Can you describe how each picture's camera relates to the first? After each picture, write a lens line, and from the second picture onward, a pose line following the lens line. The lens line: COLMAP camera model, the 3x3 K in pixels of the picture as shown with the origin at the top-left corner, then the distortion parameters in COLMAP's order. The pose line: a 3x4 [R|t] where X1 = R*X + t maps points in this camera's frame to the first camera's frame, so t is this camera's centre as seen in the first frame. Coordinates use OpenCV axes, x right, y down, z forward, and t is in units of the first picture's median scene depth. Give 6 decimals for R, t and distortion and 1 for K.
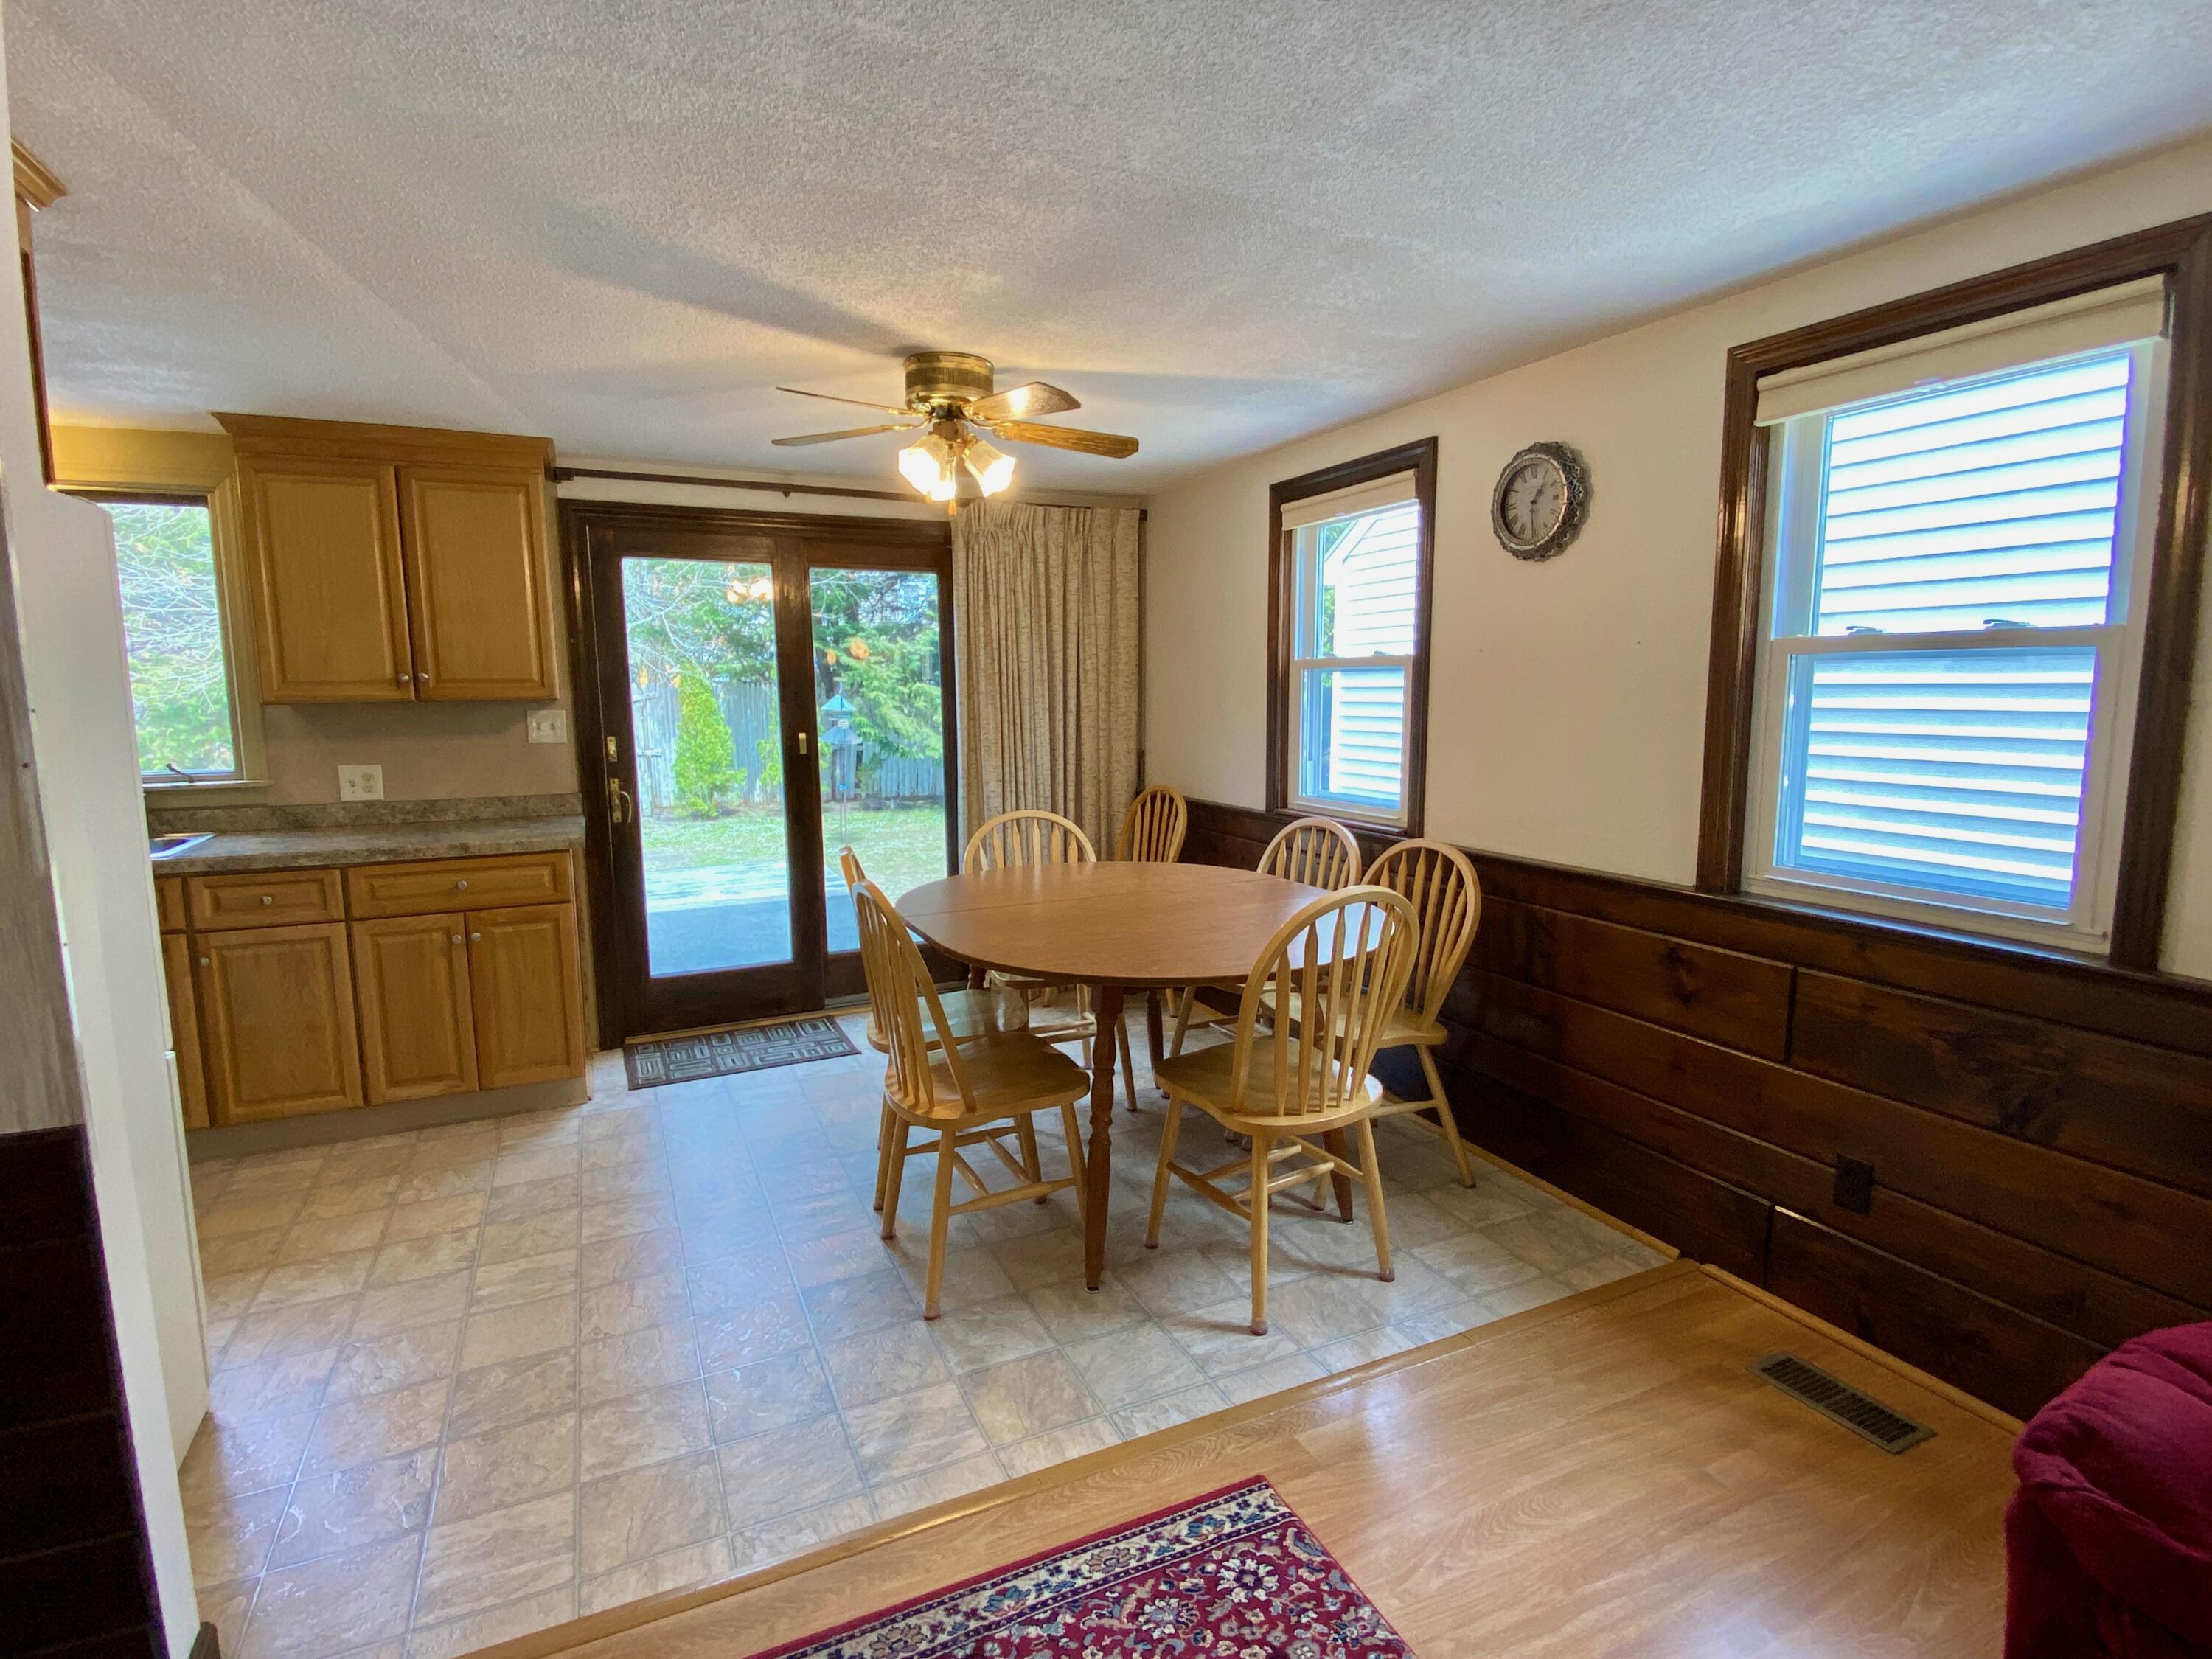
lens RADIAL K [[1085.6, 0, 1106.0], [0, 1085.6, 829.5], [0, 0, 1]] dist [0.024708, -0.024495]
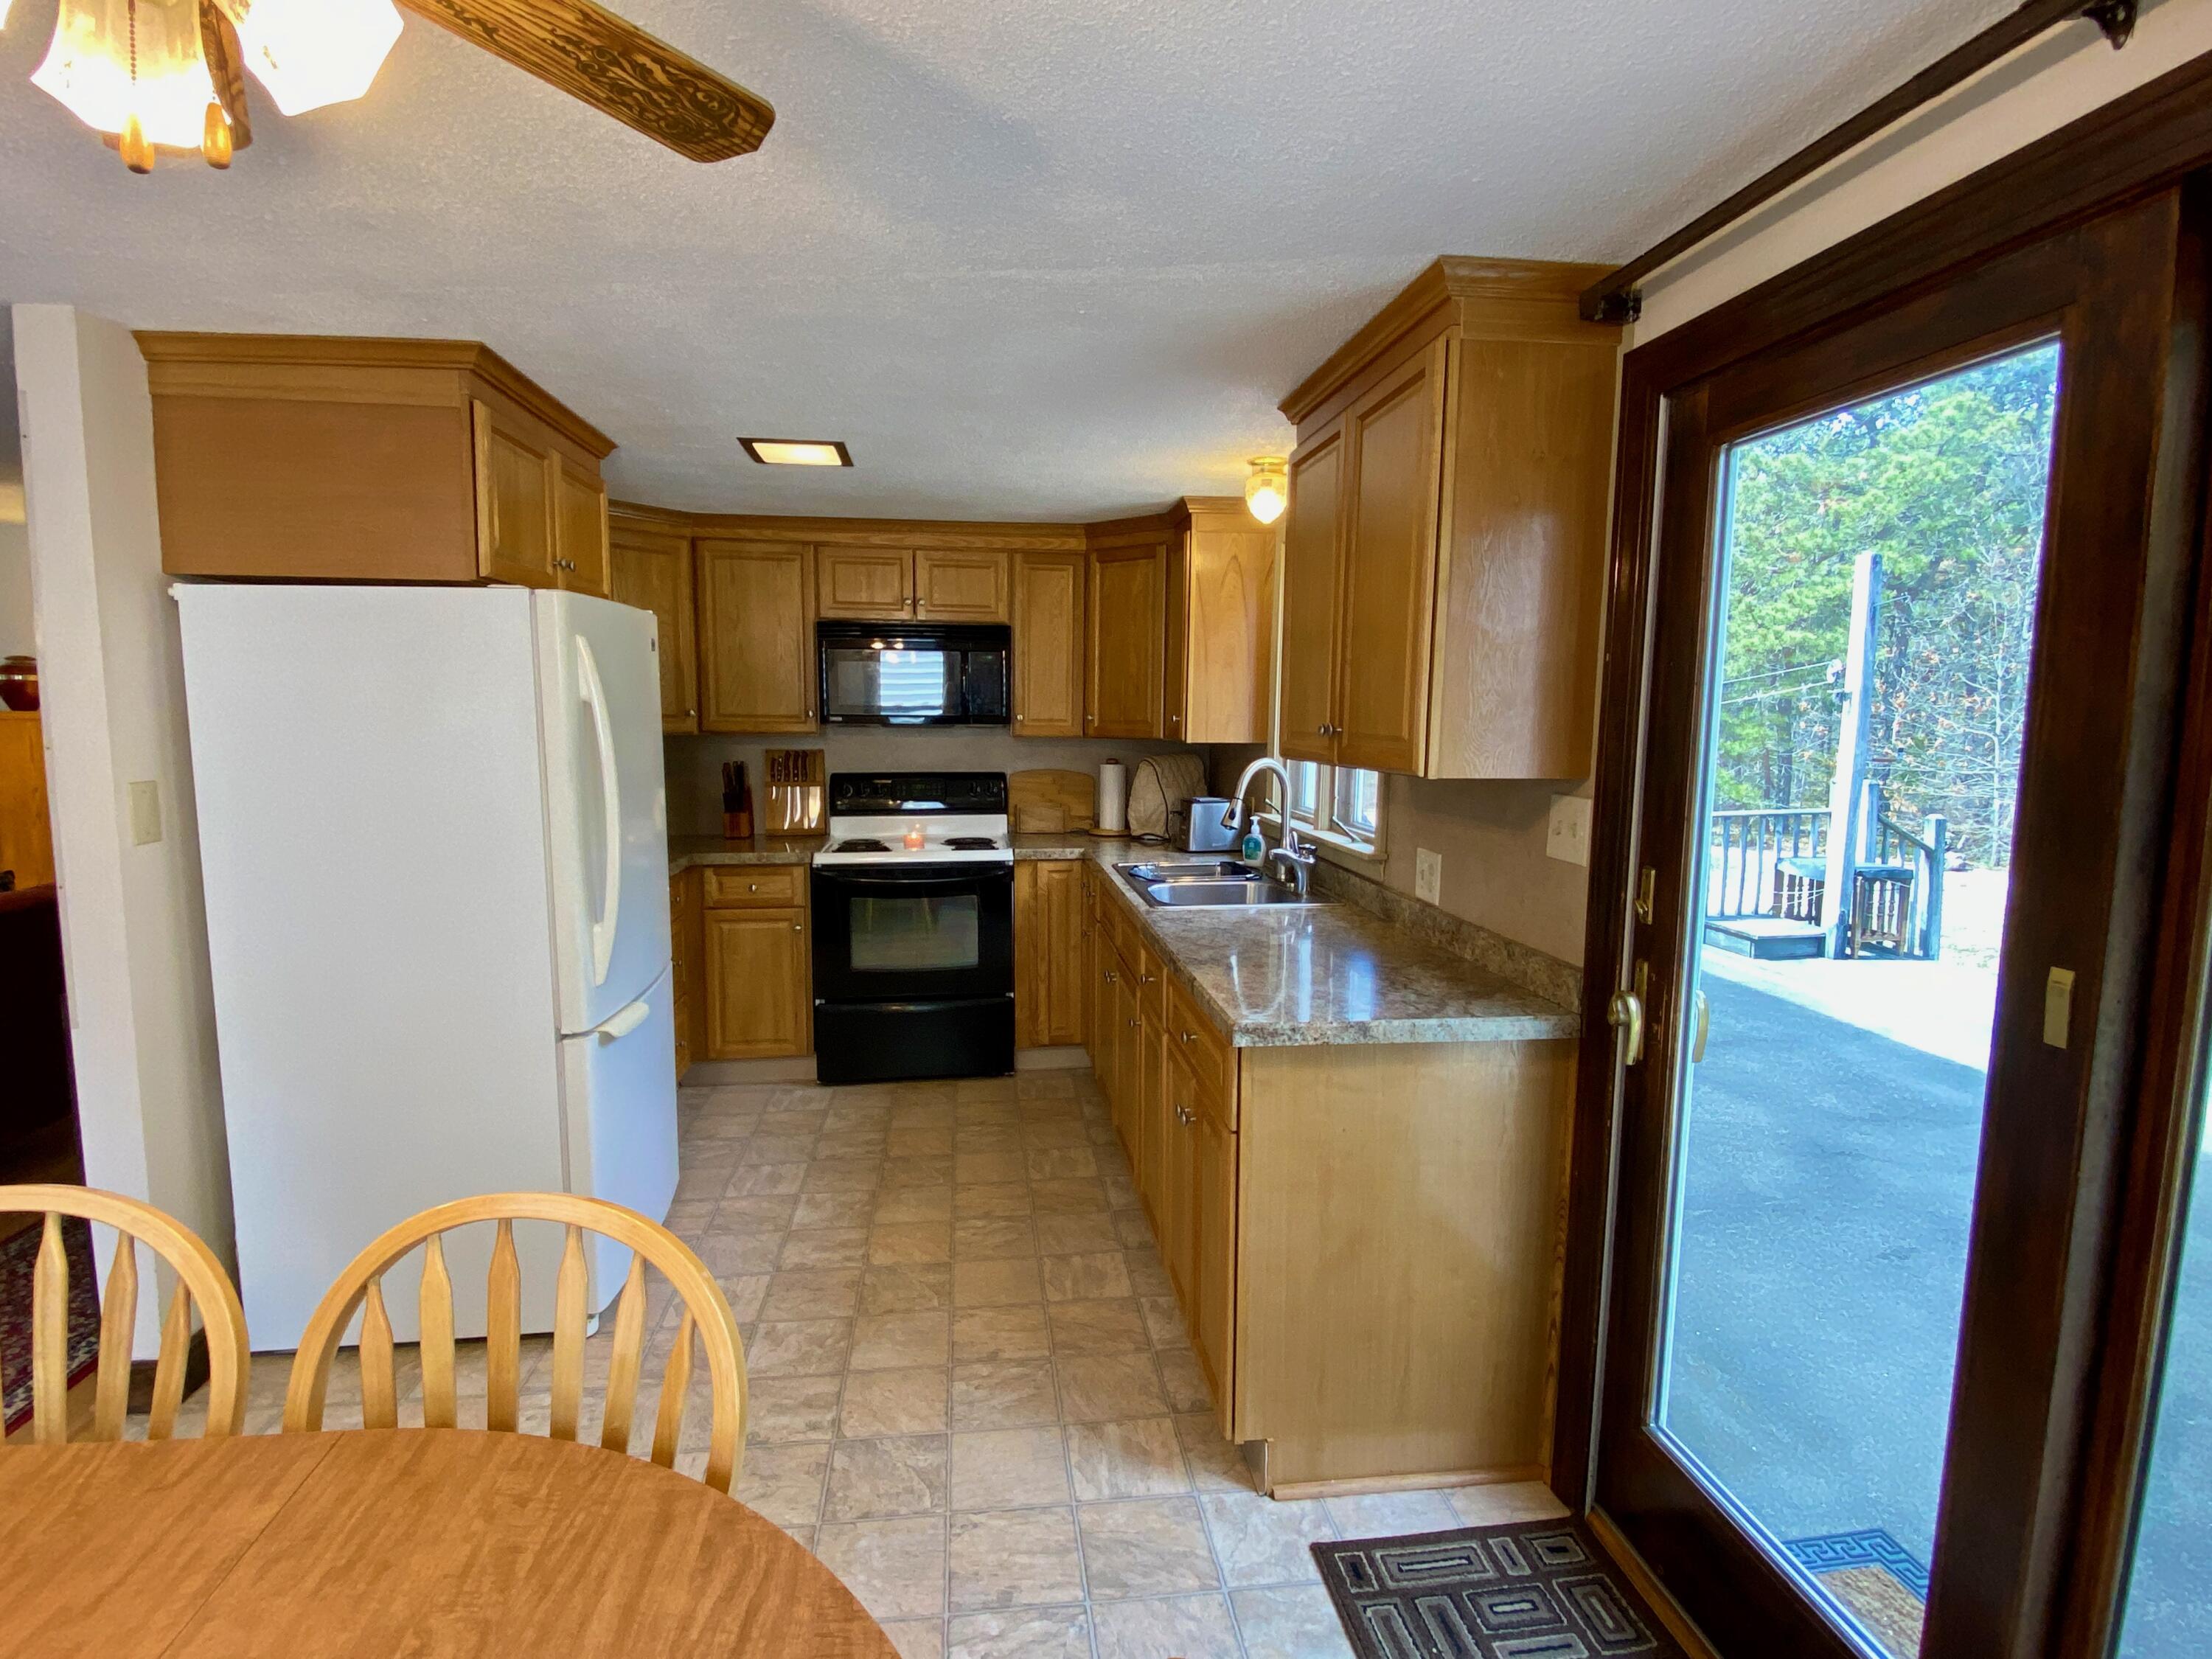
lens RADIAL K [[1085.6, 0, 1106.0], [0, 1085.6, 829.5], [0, 0, 1]] dist [0.024708, -0.024495]
pose [[-0.304947, 0.109523, -0.946051, 0.036935], [-0.137050, 0.977979, 0.157396, -0.162390], [0.942457, 0.177654, -0.283222, 1.065299]]
